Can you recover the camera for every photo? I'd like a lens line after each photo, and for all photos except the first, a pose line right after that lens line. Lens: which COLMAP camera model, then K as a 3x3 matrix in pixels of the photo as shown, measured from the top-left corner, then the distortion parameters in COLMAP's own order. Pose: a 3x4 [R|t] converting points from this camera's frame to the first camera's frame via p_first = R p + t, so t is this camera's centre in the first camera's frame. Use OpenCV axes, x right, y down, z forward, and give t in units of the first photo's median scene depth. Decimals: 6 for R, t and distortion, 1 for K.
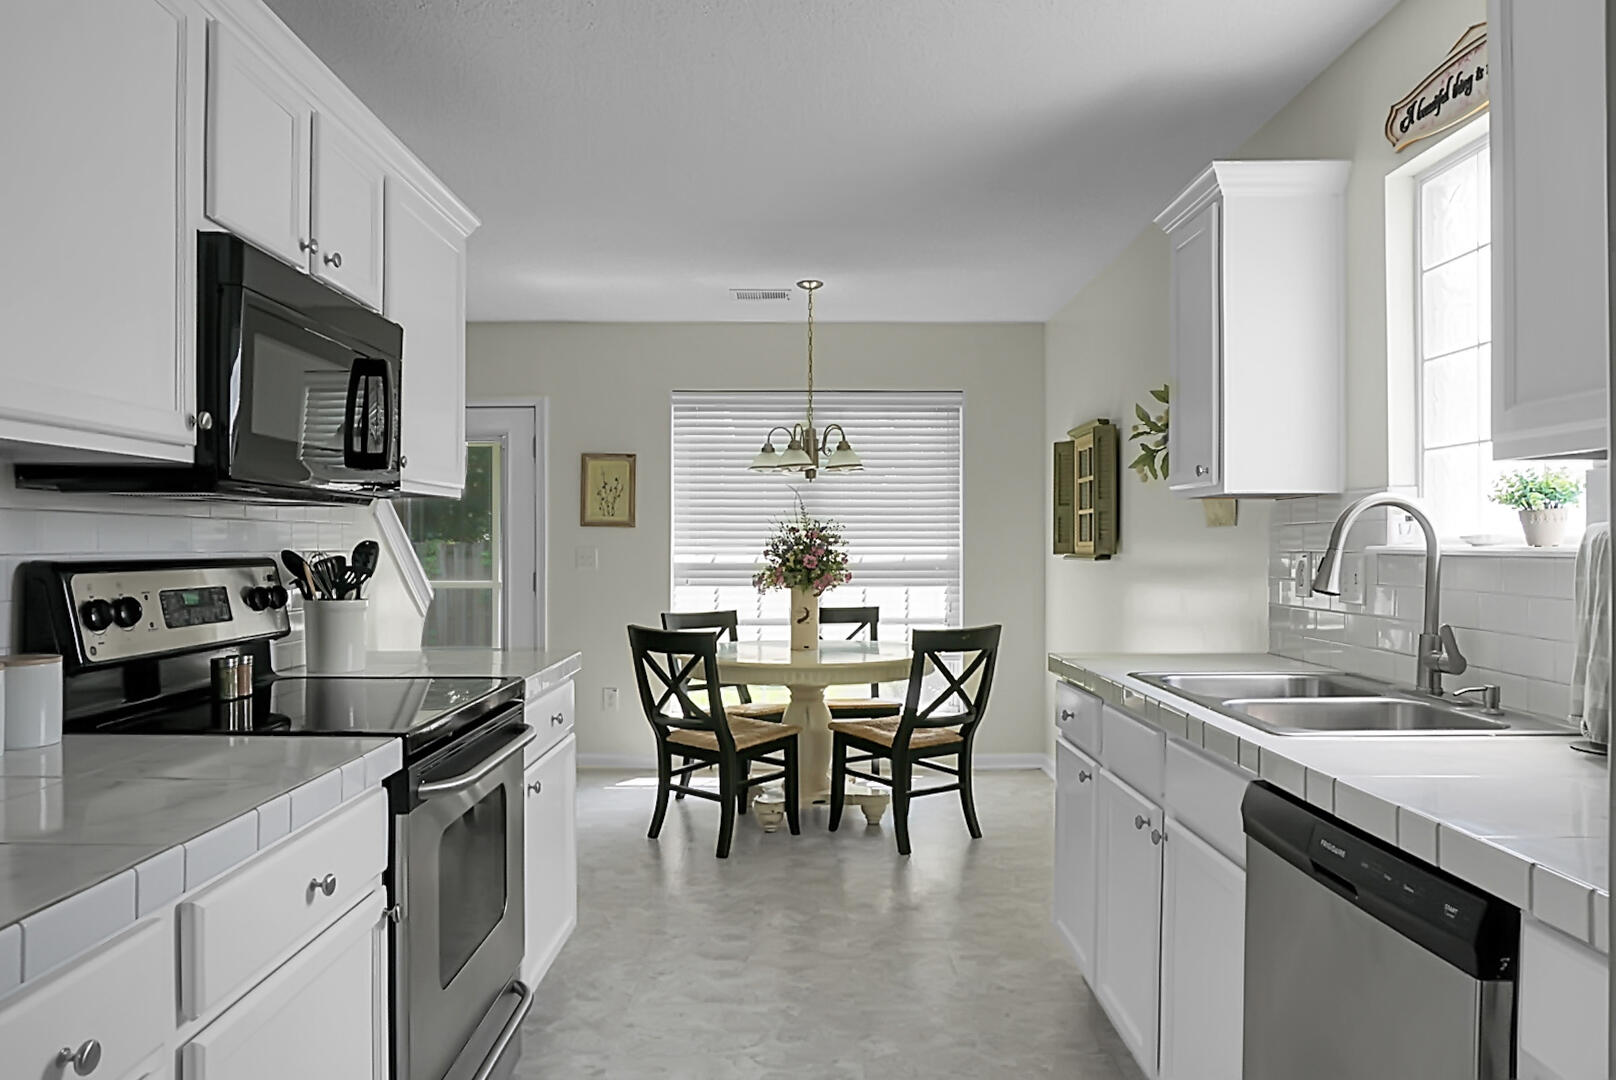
lens RADIAL K [[1113.2, 0, 808.0], [0, 1113.2, 540.0], [0, 0, 1]] dist [-0.050623, 0.044312]
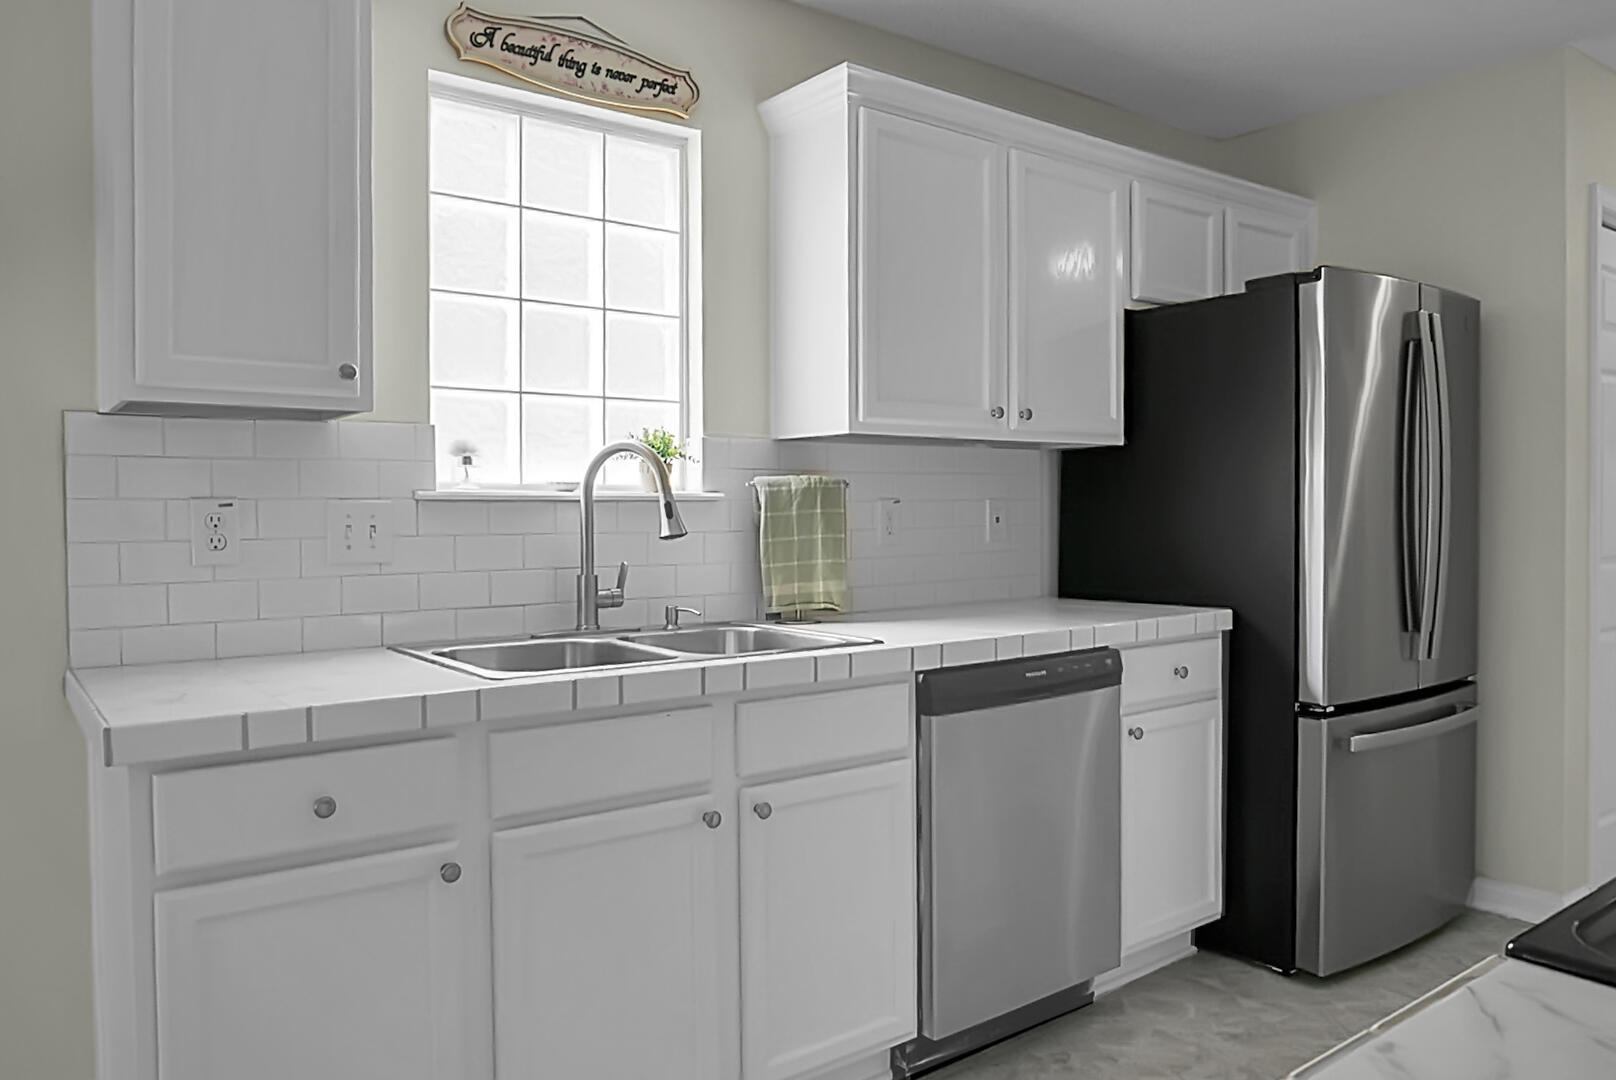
lens RADIAL K [[1113.2, 0, 808.0], [0, 1113.2, 540.0], [0, 0, 1]] dist [-0.050623, 0.044312]
pose [[-0.602638, -0.019174, 0.797784, -0.288195], [0.001771, 0.999677, 0.025365, 0.017411], [-0.798013, 0.016699, -0.602409, 1.030385]]
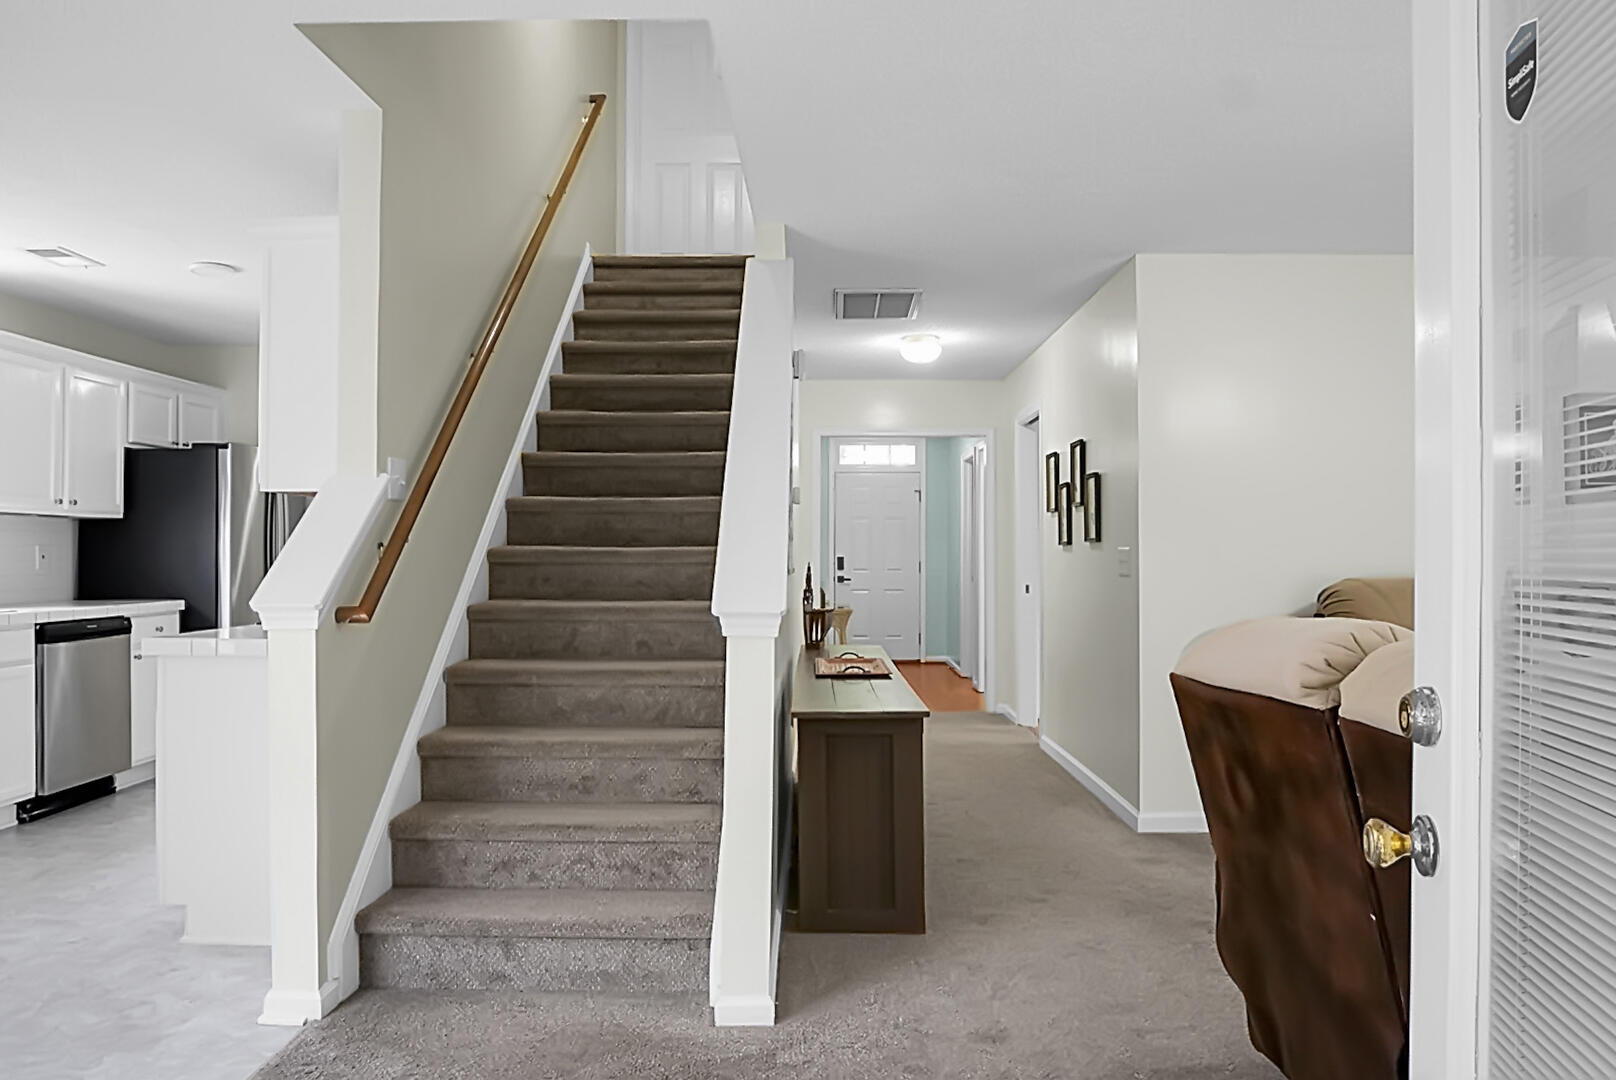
lens RADIAL K [[1113.2, 0, 808.0], [0, 1113.2, 540.0], [0, 0, 1]] dist [-0.050623, 0.044312]
pose [[-0.999950, -0.001156, 0.009960, -0.844155], [-0.001364, 0.999781, -0.020878, 0.033126], [-0.009934, -0.020891, -0.999732, 2.050242]]
